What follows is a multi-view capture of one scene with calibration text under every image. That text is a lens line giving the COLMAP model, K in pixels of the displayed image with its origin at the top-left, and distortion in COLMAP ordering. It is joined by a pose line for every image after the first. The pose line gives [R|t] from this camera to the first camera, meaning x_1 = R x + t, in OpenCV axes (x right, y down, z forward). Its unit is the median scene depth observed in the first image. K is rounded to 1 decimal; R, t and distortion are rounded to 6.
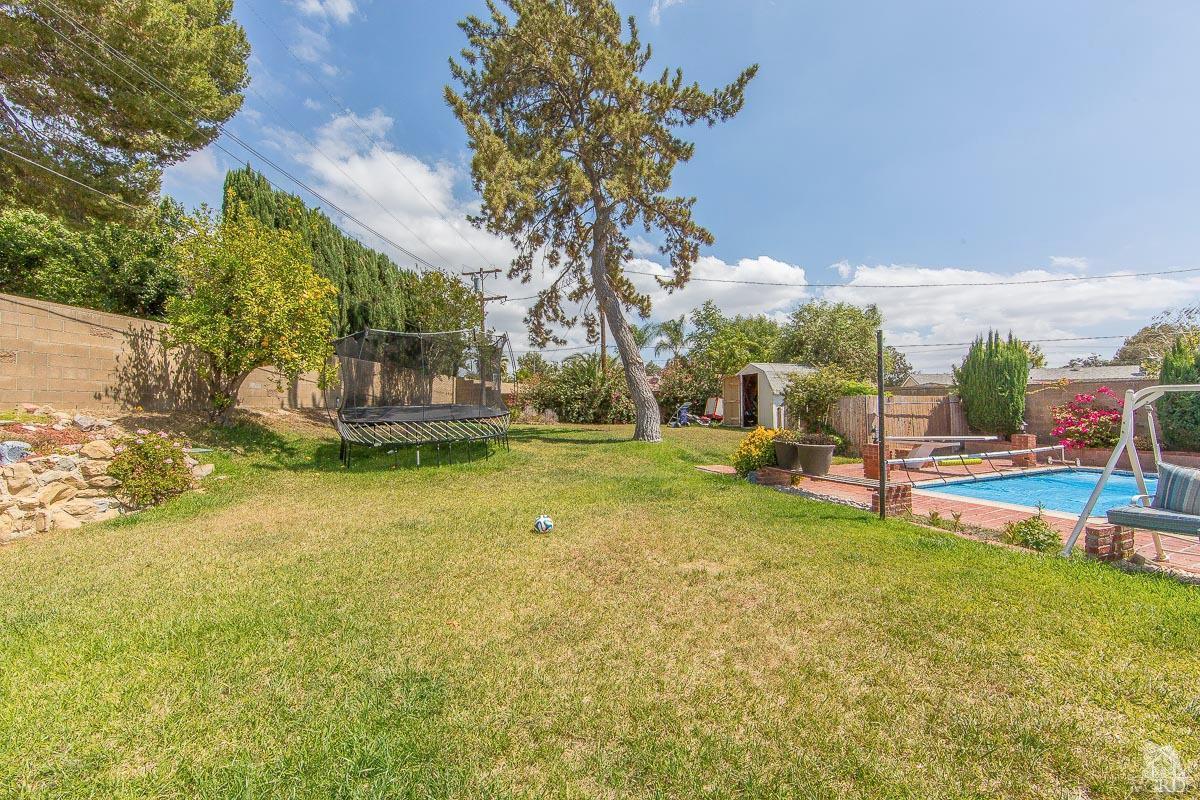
lens RADIAL K [[491.7, 0, 603.1], [0, 491.7, 403.4], [0, 0, 1]] dist [-0.000244, -0.001631]
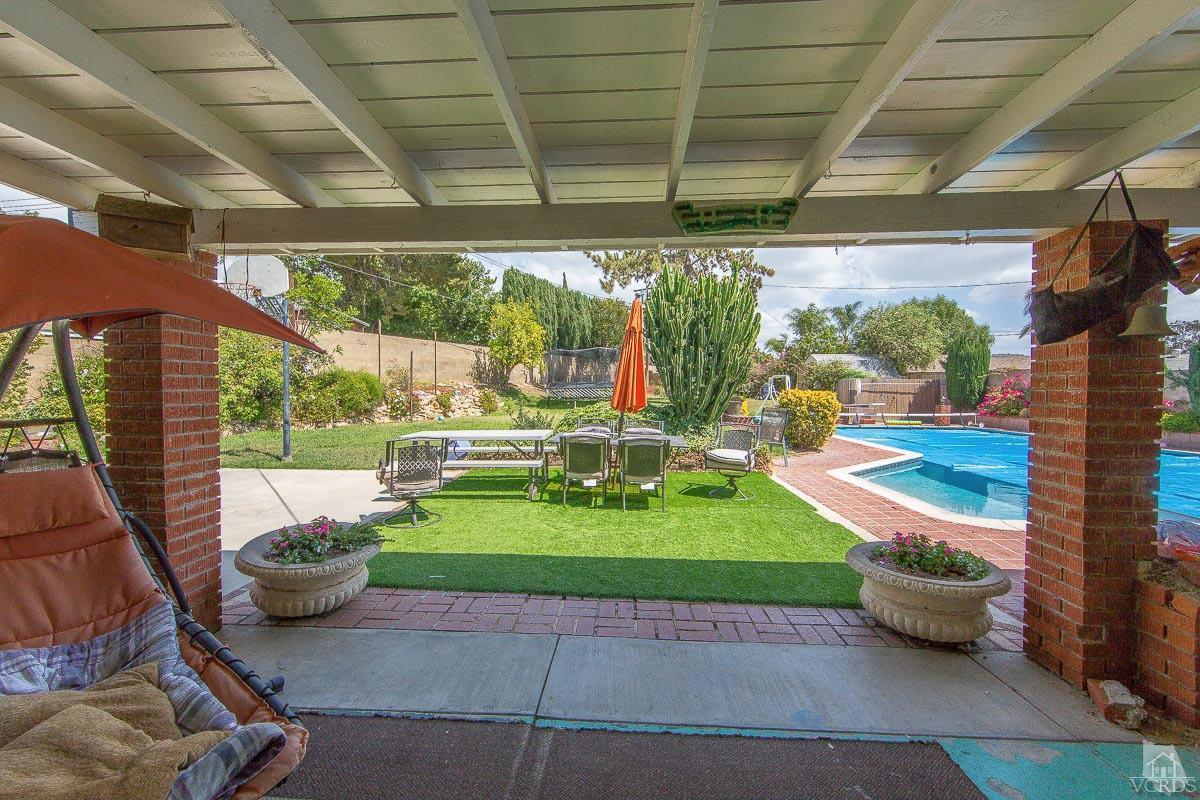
lens RADIAL K [[491.7, 0, 609.7], [0, 491.7, 398.9], [0, 0, 1]] dist [-0.000244, -0.001631]
pose [[0.916338, 0.022805, -0.399756, 0.450176], [-0.010919, 0.999429, 0.031986, 0.005603], [0.400257, -0.024946, 0.916063, -0.680103]]
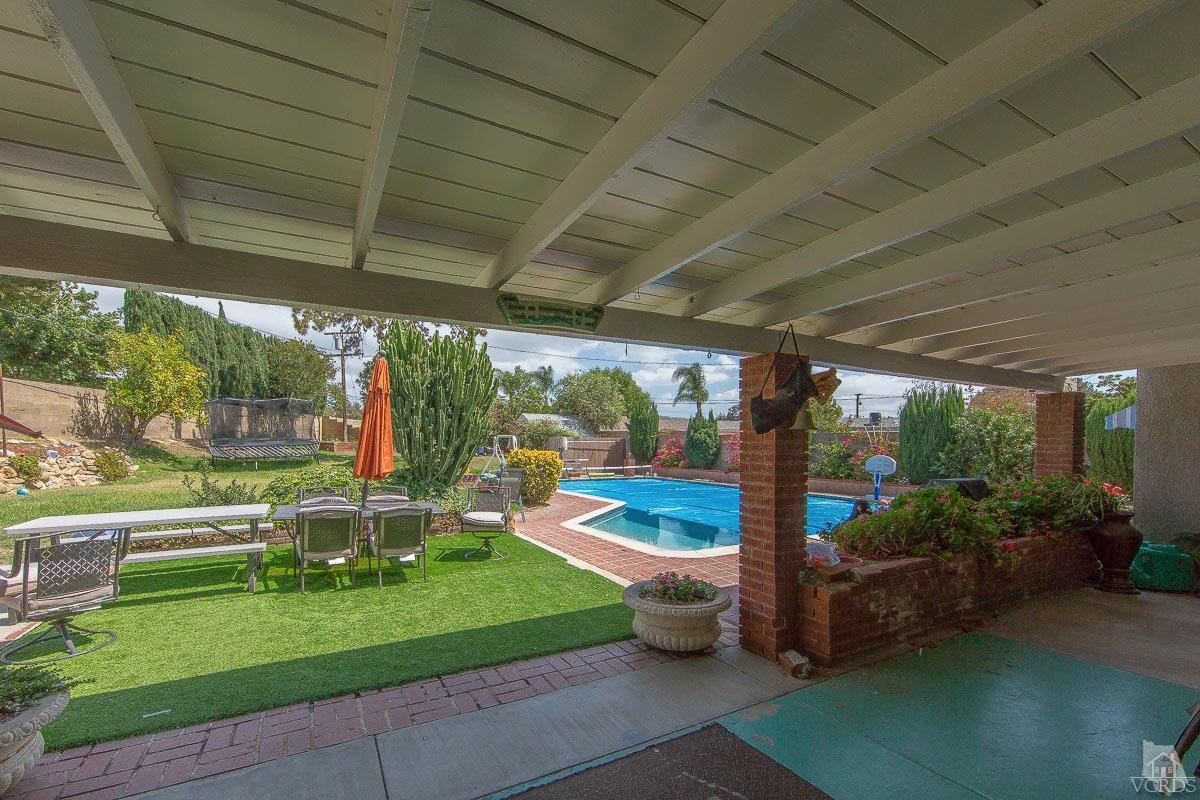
lens RADIAL K [[491.7, 0, 590.9], [0, 491.7, 458.1], [0, 0, 1]] dist [-0.000244, -0.001631]
pose [[0.991067, 0.005165, 0.133268, 0.432865], [-0.009885, 0.999346, 0.034781, 0.001766], [-0.133001, -0.035788, 0.990470, -0.687738]]
